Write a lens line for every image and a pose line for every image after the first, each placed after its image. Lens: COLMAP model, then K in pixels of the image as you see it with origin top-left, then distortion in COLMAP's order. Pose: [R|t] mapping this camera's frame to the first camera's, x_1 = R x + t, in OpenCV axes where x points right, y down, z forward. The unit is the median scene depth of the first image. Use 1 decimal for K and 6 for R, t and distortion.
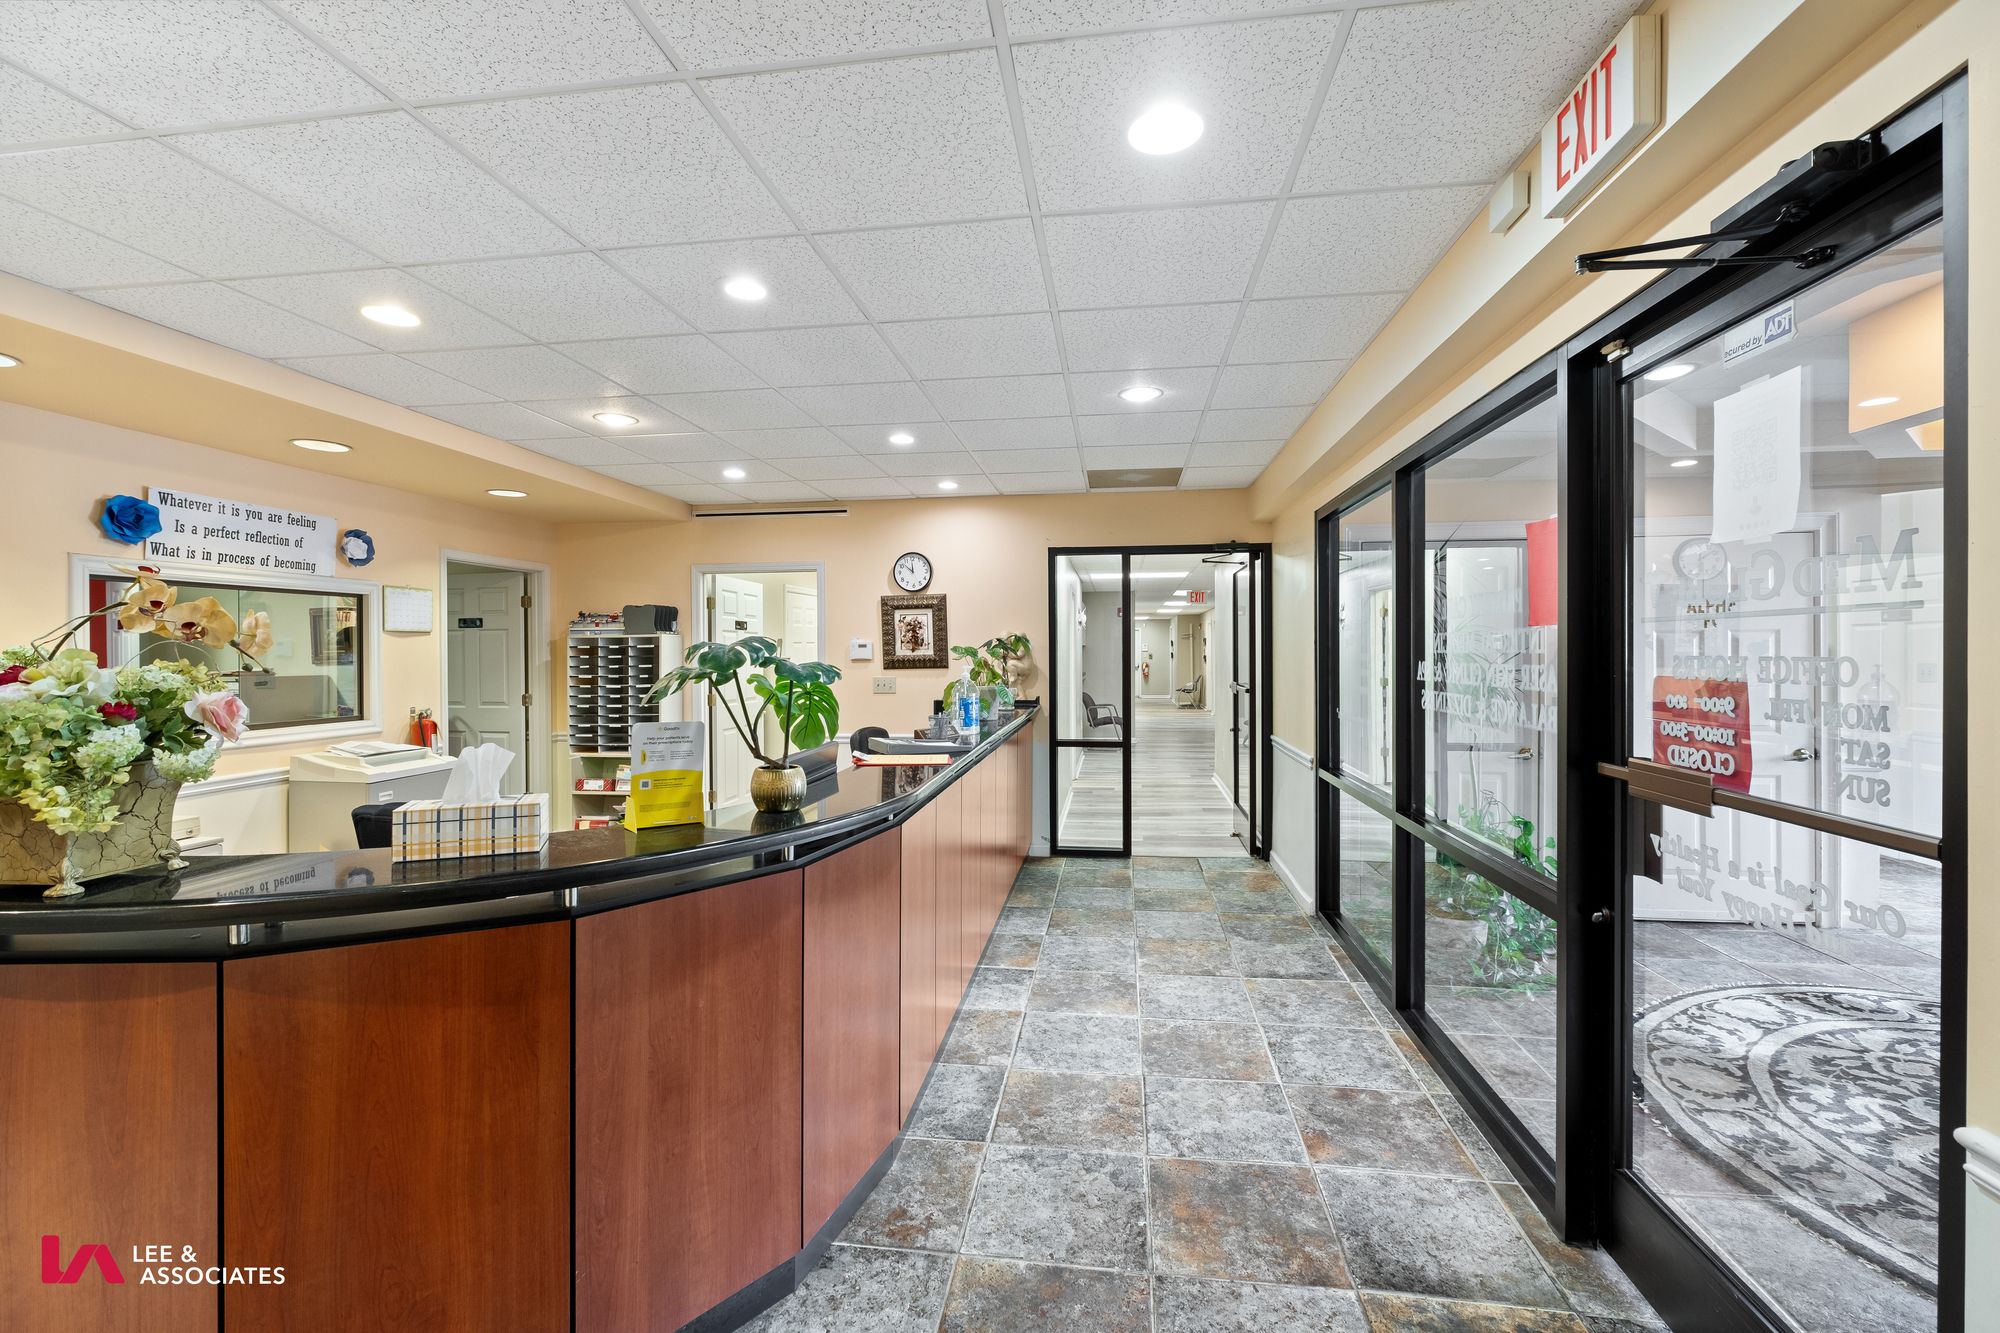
lens RADIAL K [[836.9, 0, 1006.3], [0, 836.9, 655.8], [0, 0, 1]] dist [0.001783, 0.000936]
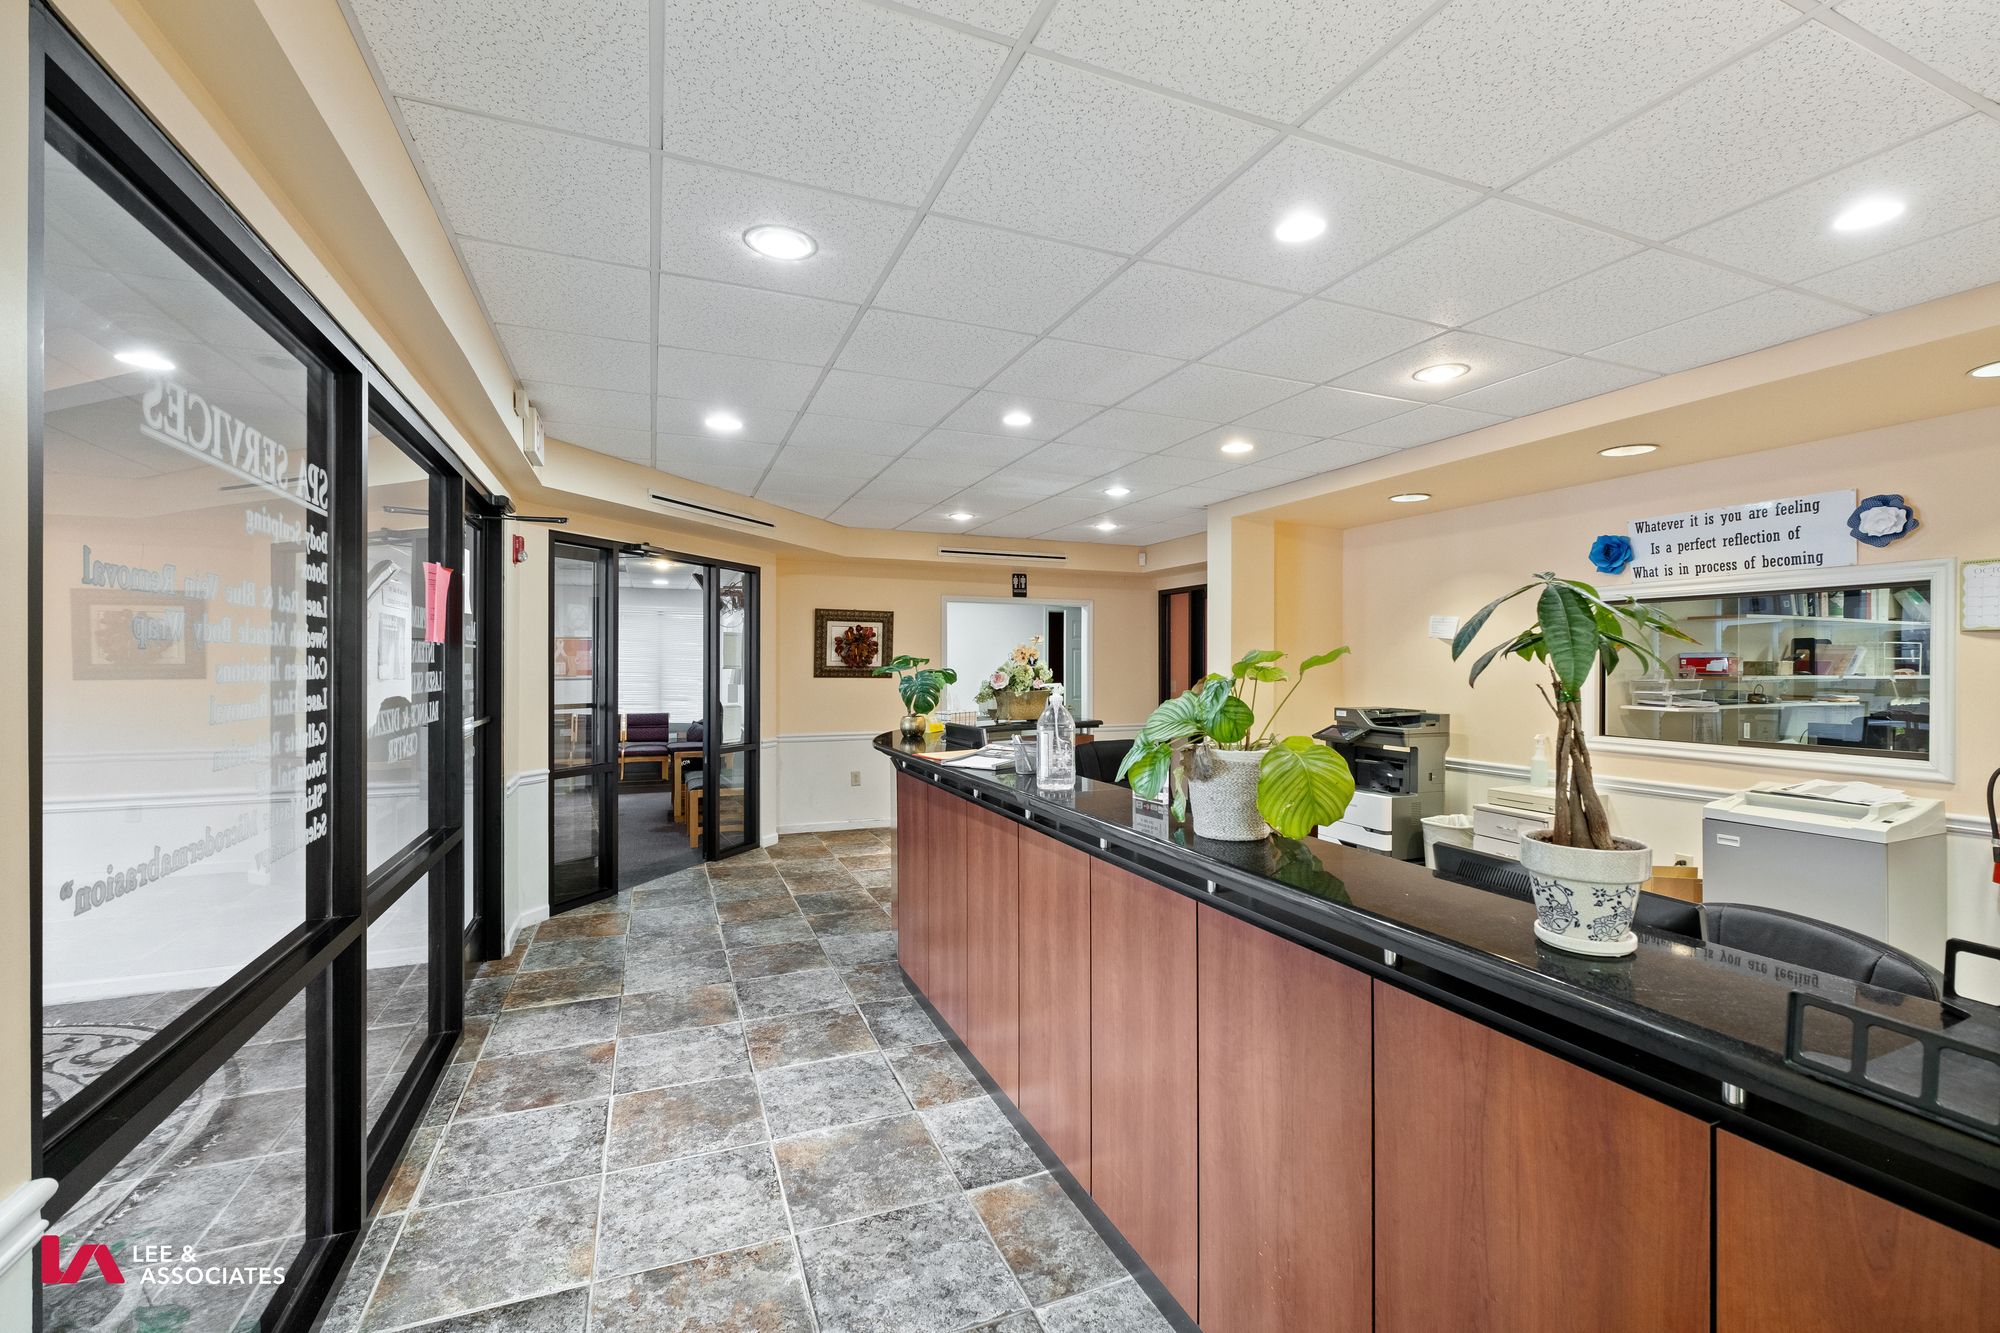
lens RADIAL K [[836.9, 0, 989.4], [0, 836.9, 666.7], [0, 0, 1]] dist [0.001783, 0.000936]
pose [[-0.869695, 0.000088, -0.493589, 0.379272], [-0.004515, 0.999957, 0.008133, -0.005788], [0.493568, 0.009302, -0.869657, 1.840583]]
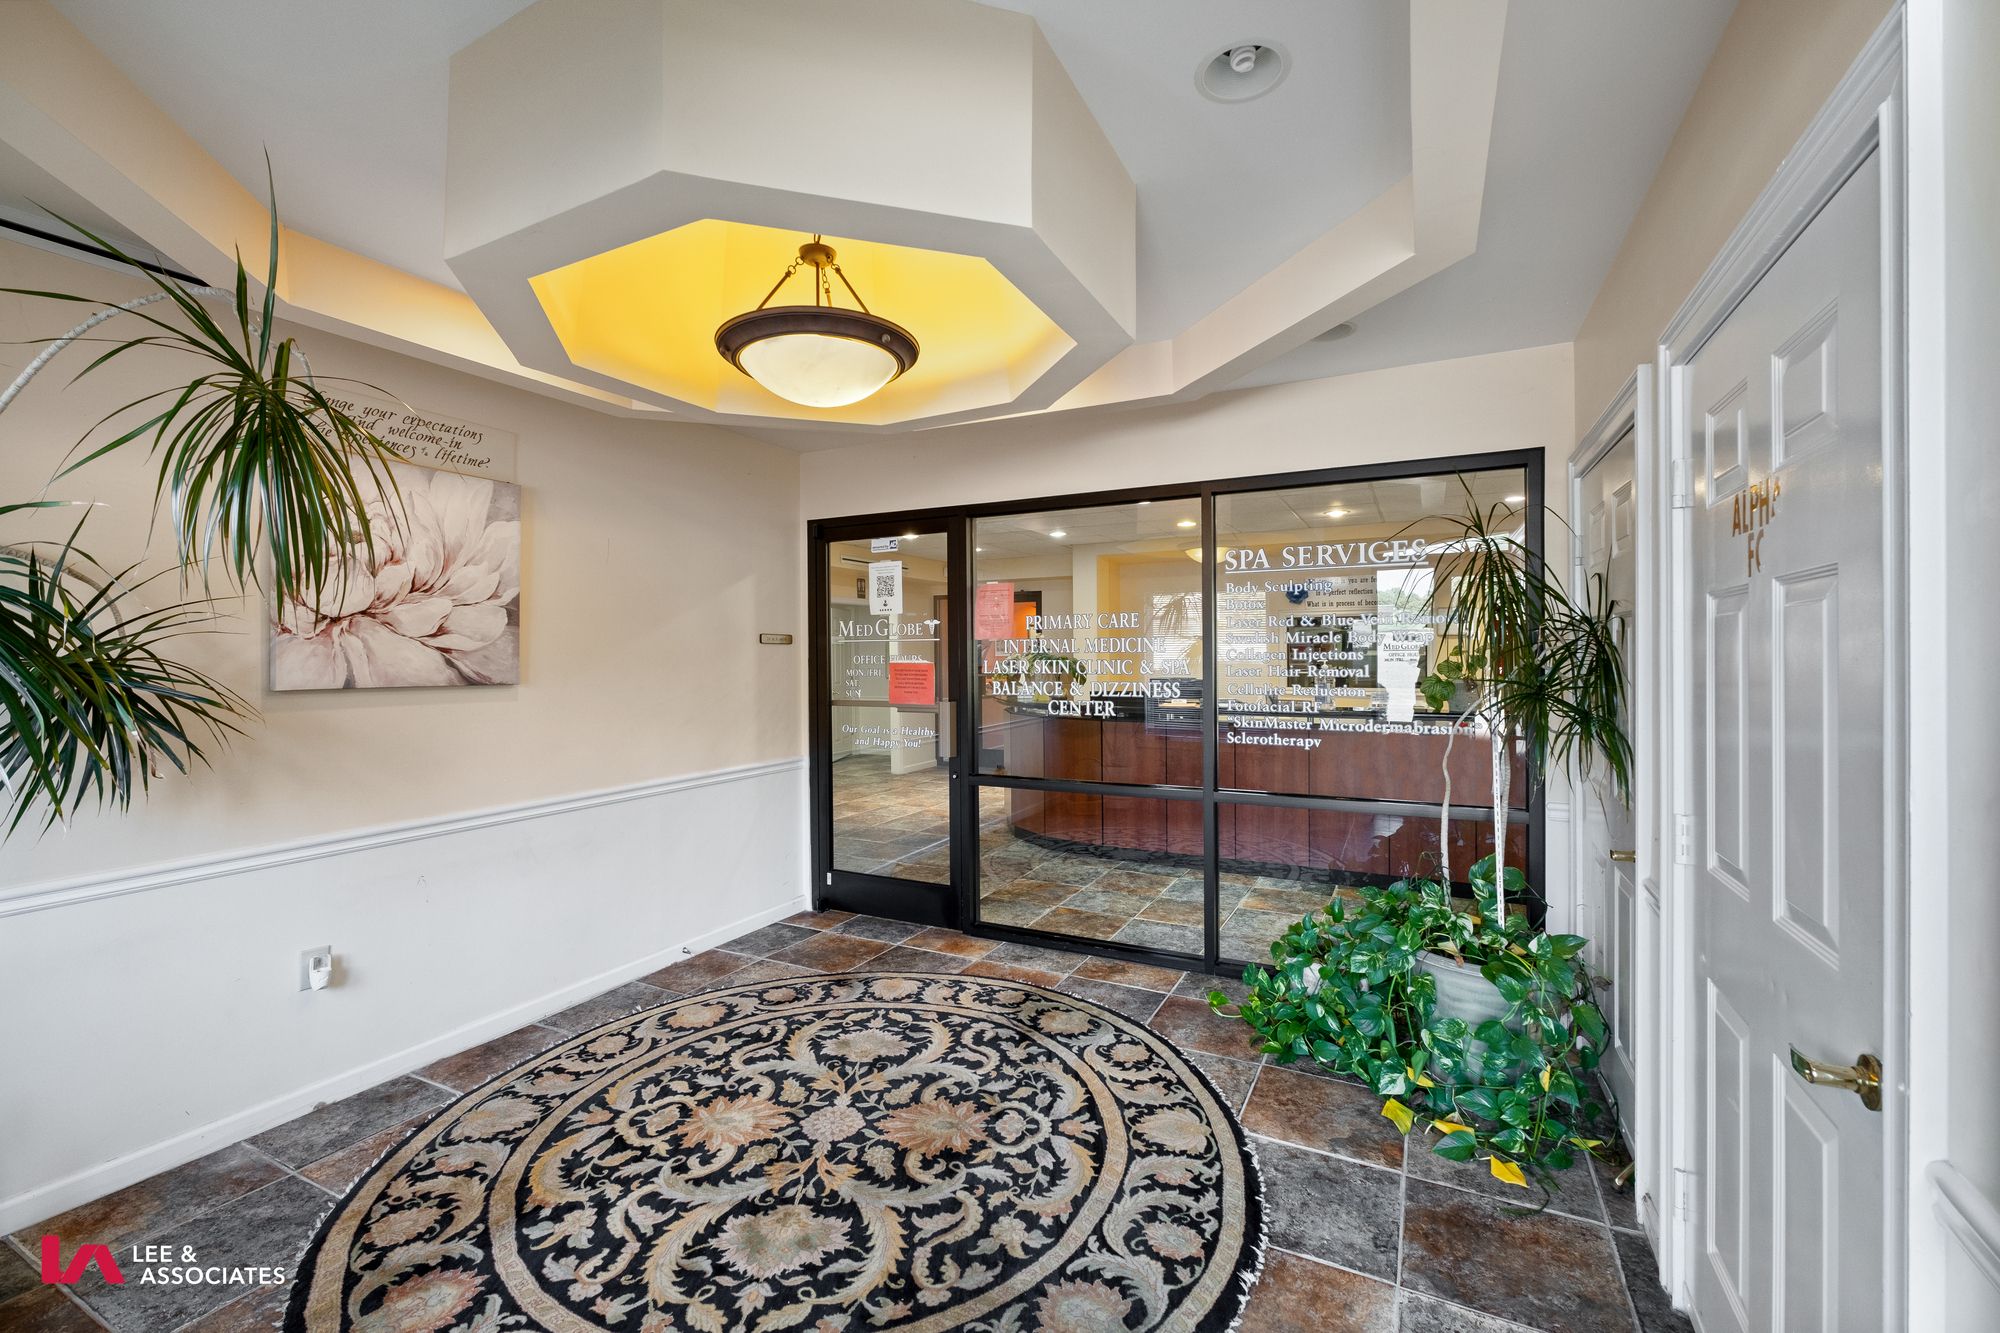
lens RADIAL K [[836.9, 0, 990.3], [0, 836.9, 657.1], [0, 0, 1]] dist [0.001783, 0.000936]
pose [[-0.348191, 0.007959, -0.937390, 1.709792], [0.002163, 0.999968, 0.007687, -0.003166], [0.937421, 0.000649, -0.348197, 1.154258]]
